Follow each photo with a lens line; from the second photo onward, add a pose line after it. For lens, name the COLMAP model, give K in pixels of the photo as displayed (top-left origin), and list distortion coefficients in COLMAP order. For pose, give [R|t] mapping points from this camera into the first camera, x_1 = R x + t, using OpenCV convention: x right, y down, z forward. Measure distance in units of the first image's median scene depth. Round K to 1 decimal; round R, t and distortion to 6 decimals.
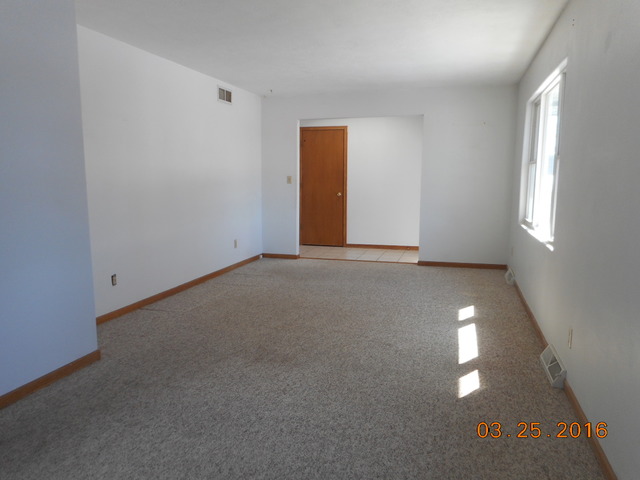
lens RADIAL K [[469.5, 0, 319.8], [0, 469.5, 240.4], [0, 0, 1]] dist [-0.000503, 0.000177]
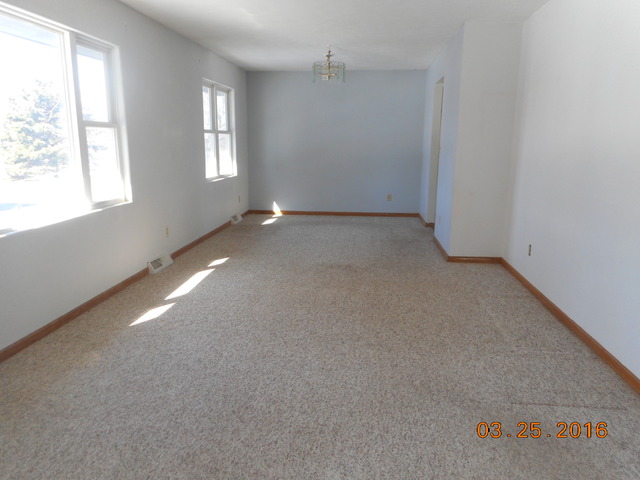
lens RADIAL K [[469.5, 0, 319.8], [0, 469.5, 240.0], [0, 0, 1]] dist [-0.000503, 0.000177]
pose [[-0.982960, 0.036051, -0.180250, 0.187568], [-0.027548, 0.940615, 0.338356, -0.272698], [0.181744, 0.337556, -0.923593, 1.922993]]
